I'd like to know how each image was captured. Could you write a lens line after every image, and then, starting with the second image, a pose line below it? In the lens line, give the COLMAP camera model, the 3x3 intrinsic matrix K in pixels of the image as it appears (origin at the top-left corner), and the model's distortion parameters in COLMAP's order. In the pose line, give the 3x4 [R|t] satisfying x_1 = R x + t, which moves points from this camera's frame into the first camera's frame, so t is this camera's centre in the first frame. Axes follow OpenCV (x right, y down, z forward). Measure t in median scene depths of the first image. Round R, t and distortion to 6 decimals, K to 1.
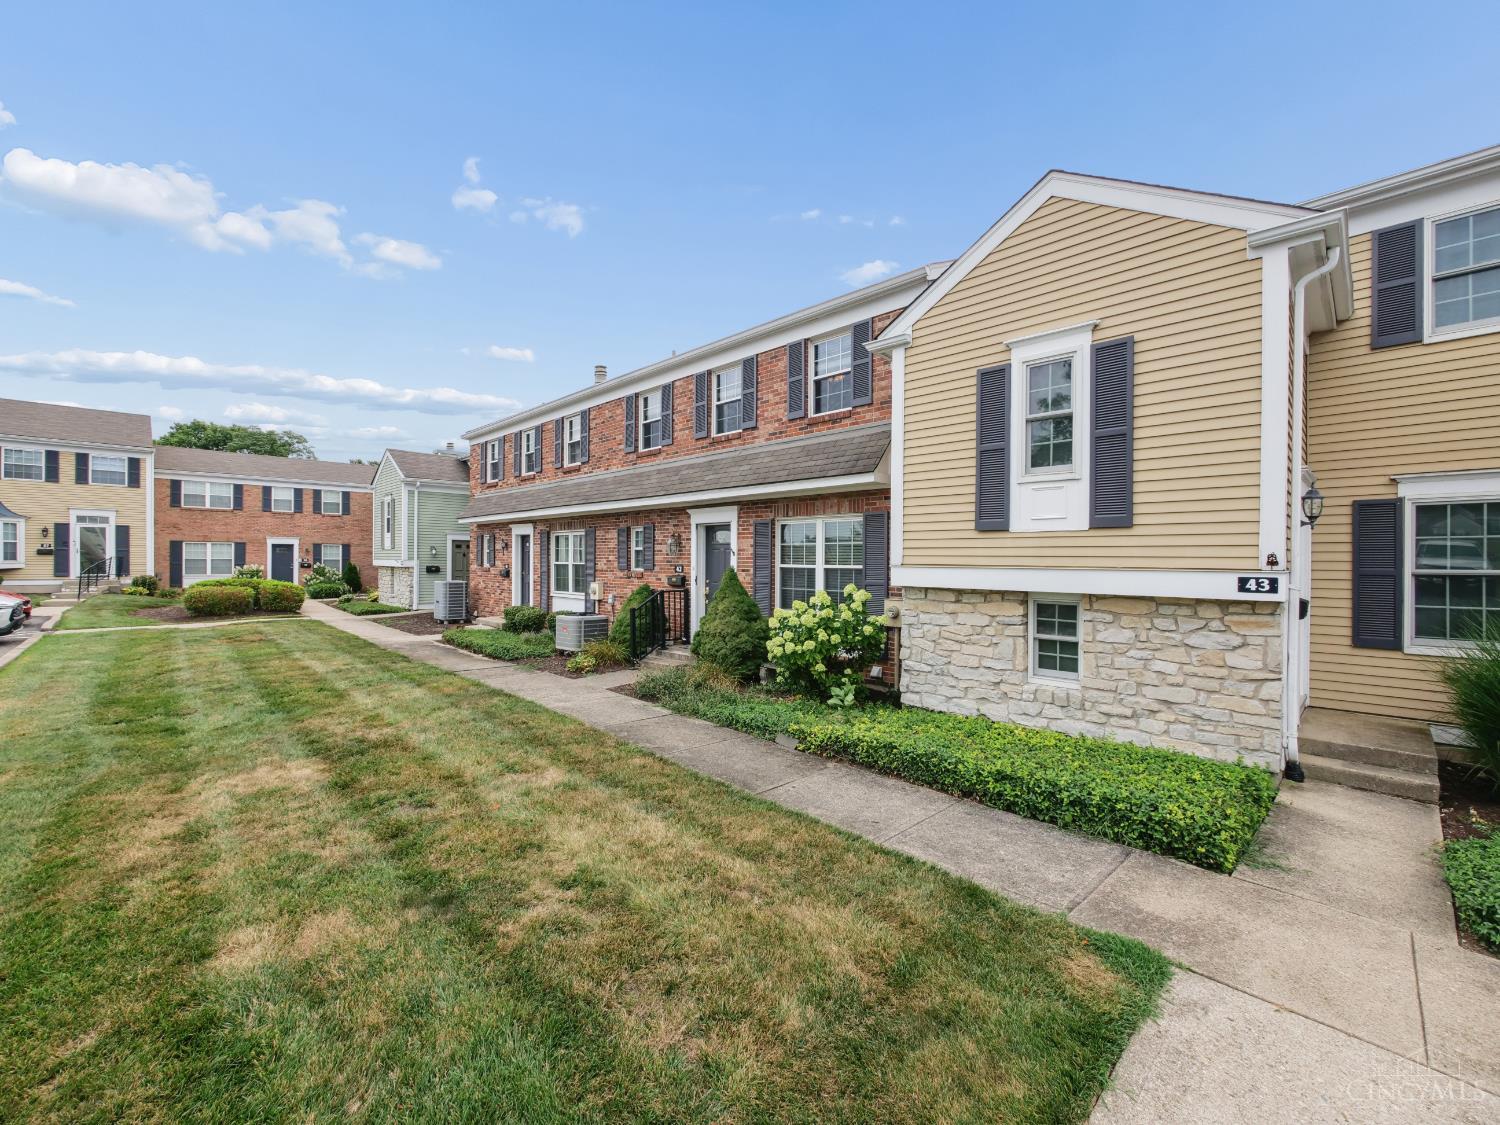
lens RADIAL K [[641.1, 0, 732.1], [0, 641.1, 550.8], [0, 0, 1]] dist [-0.003979, 0.000006]
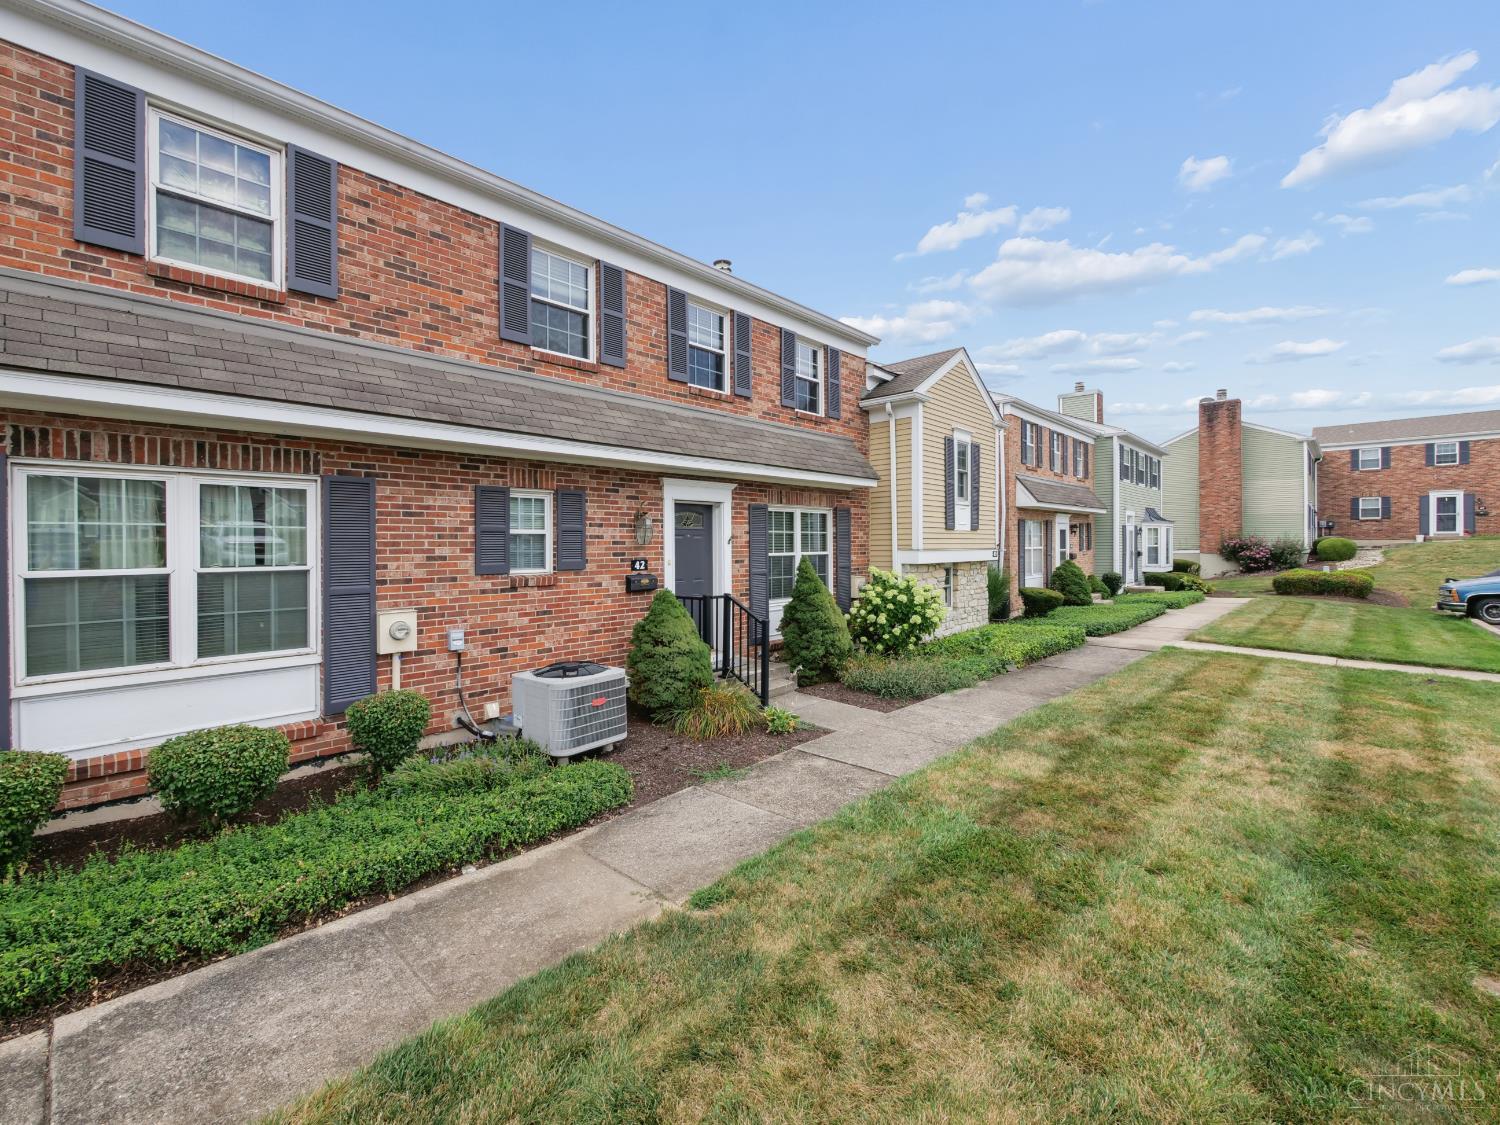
lens RADIAL K [[646.1, 0, 743.1], [0, 646.1, 536.9], [0, 0, 1]] dist [-0.007624, 0.000222]
pose [[-0.061000, 0.005257, 0.998124, -1.249625], [-0.007566, 0.999955, -0.005729, 0.004528], [-0.998109, -0.007901, -0.060958, 1.564210]]
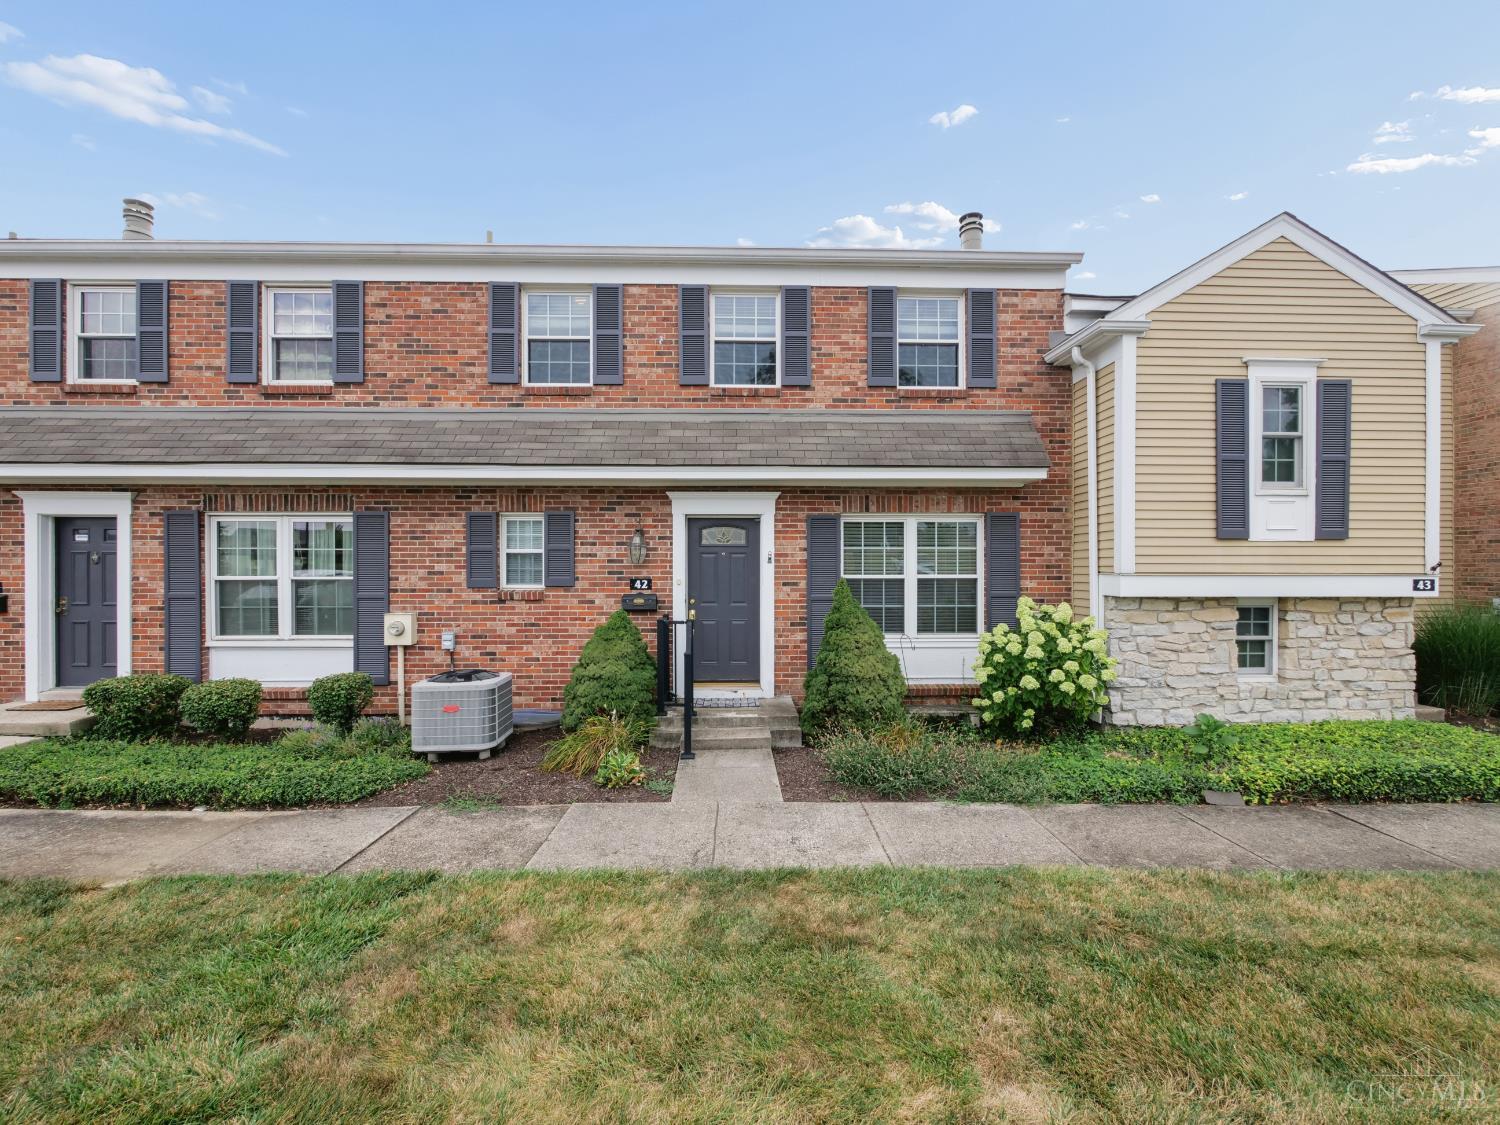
lens RADIAL K [[631.9, 0, 750.0], [0, 631.9, 563.0], [0, 0, 1]] dist [-0.007447, -0.000089]
pose [[0.665989, 0.001329, 0.745961, -0.797305], [-0.006228, 0.999973, 0.003779, 0.007556], [-0.745936, -0.007163, 0.665979, 0.842687]]
